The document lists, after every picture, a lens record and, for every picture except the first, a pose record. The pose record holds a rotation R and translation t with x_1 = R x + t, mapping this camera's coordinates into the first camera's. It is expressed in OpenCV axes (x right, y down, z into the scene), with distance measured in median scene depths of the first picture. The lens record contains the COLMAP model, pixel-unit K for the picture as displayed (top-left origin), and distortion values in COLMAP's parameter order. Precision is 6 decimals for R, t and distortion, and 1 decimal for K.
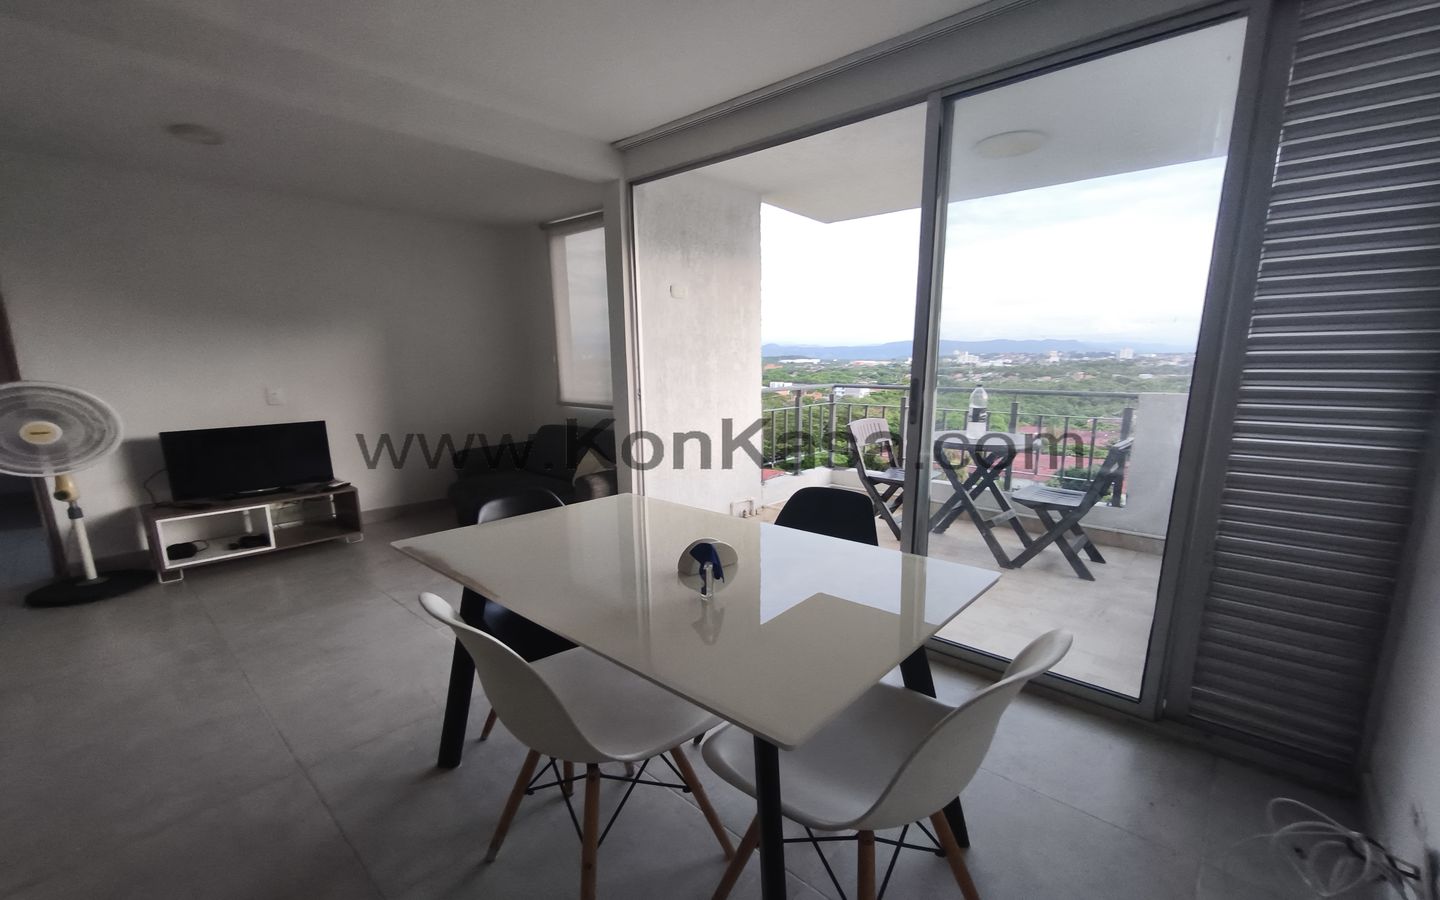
lens RADIAL K [[601.4, 0, 727.3], [0, 601.4, 490.3], [0, 0, 1]] dist [-0.002420, 0.000968]
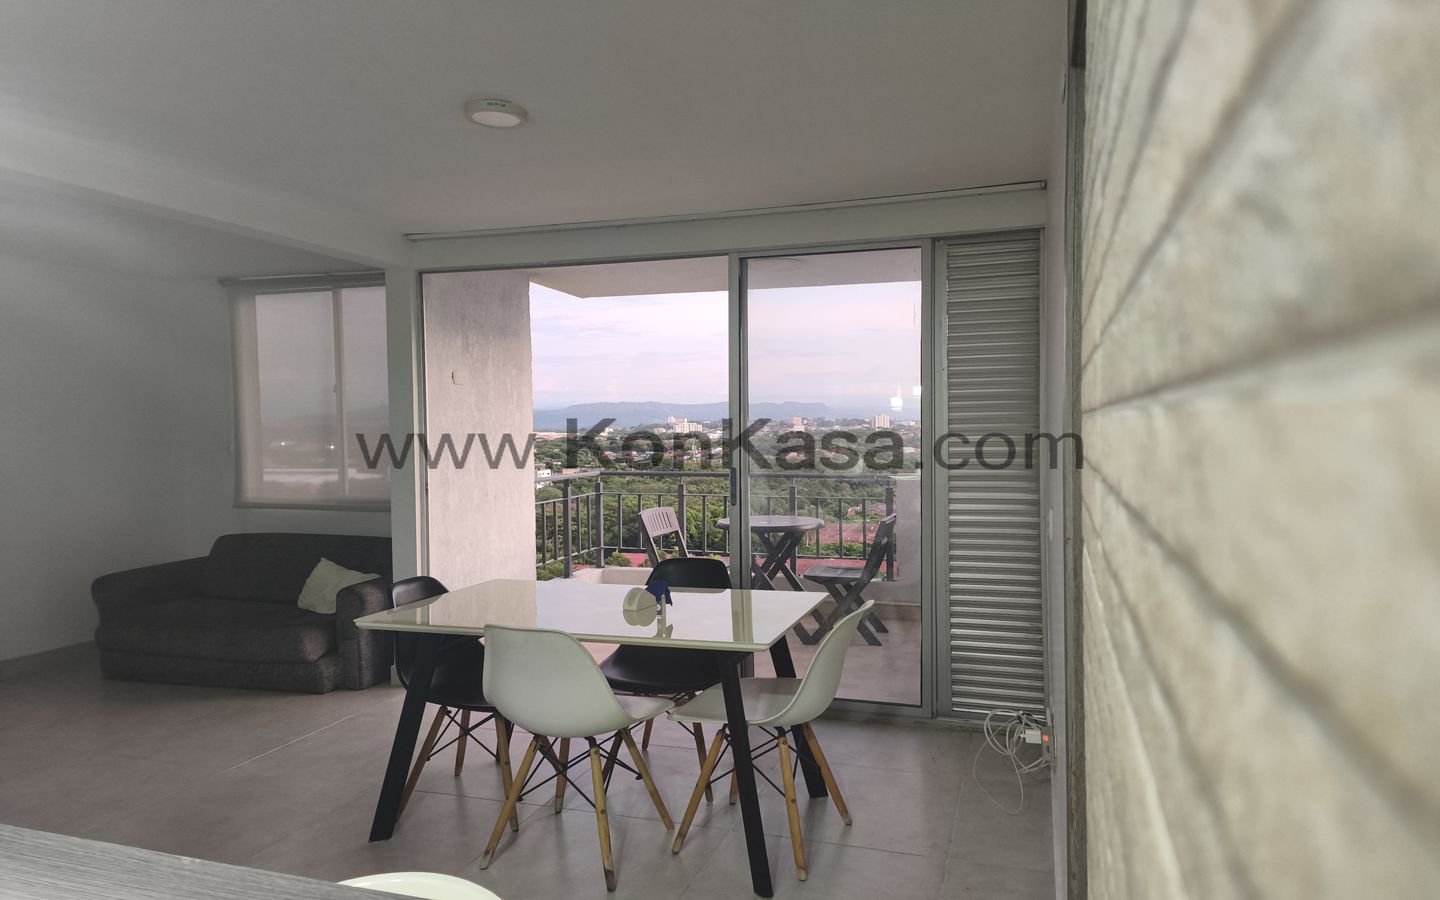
lens RADIAL K [[952.1, 0, 719.9], [0, 952.1, 435.9], [0, 0, 1]] dist [0.033335, 0.002749]
pose [[0.918713, -0.007738, 0.394849, -0.289498], [0.089335, 0.977964, -0.188695, 0.067647], [-0.384688, 0.208630, 0.899160, -0.445824]]
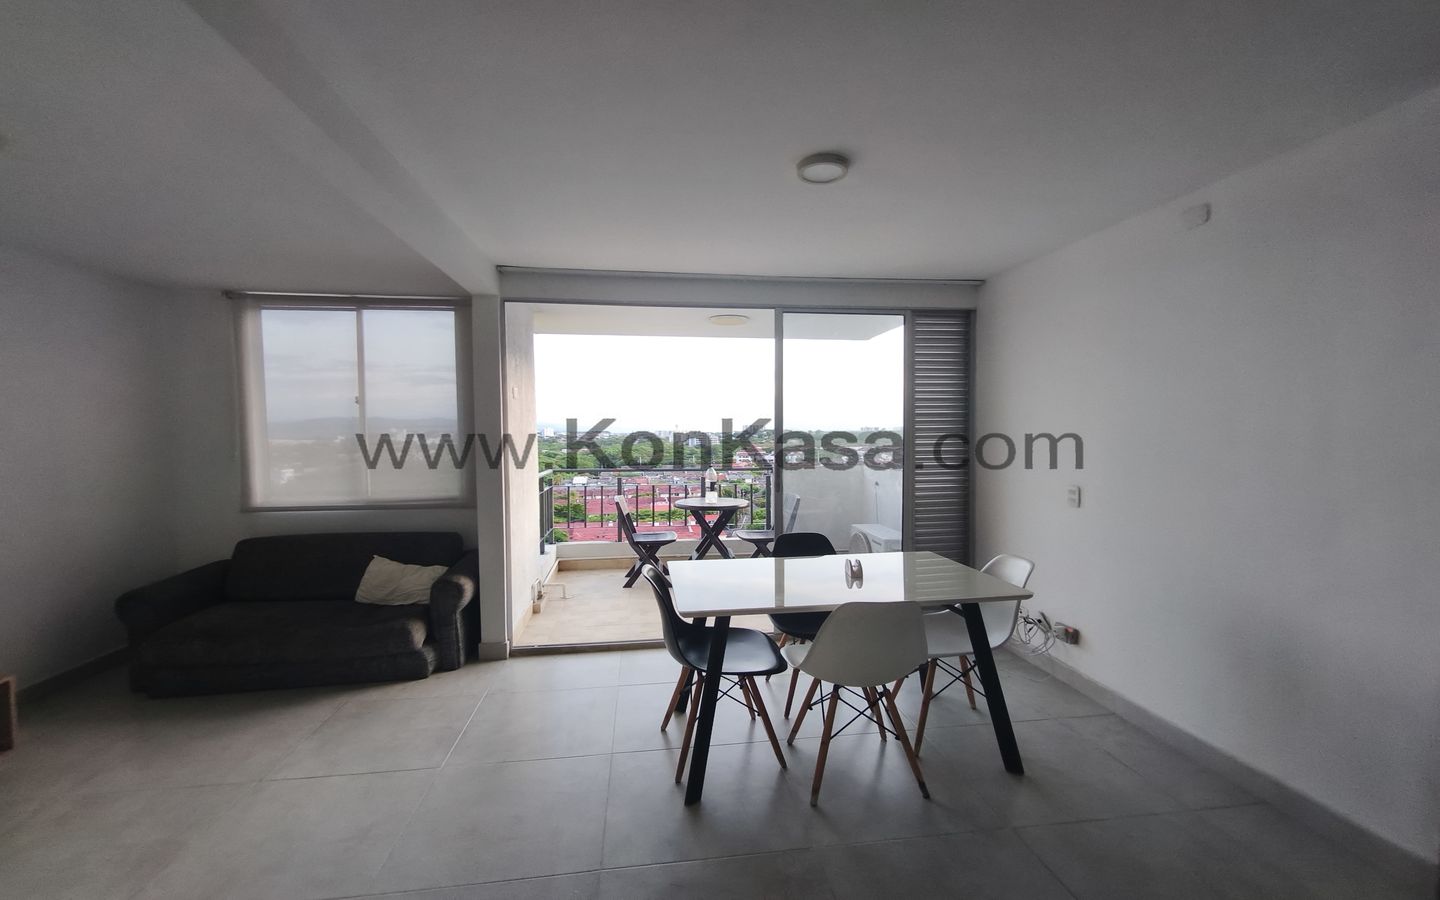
lens RADIAL K [[601.4, 0, 720.8], [0, 601.4, 439.8], [0, 0, 1]] dist [-0.002420, 0.000968]
pose [[0.657395, -0.007219, 0.753512, -0.654529], [0.164792, 0.977127, -0.134410, -0.038049], [-0.735306, 0.212533, 0.643548, 0.038159]]
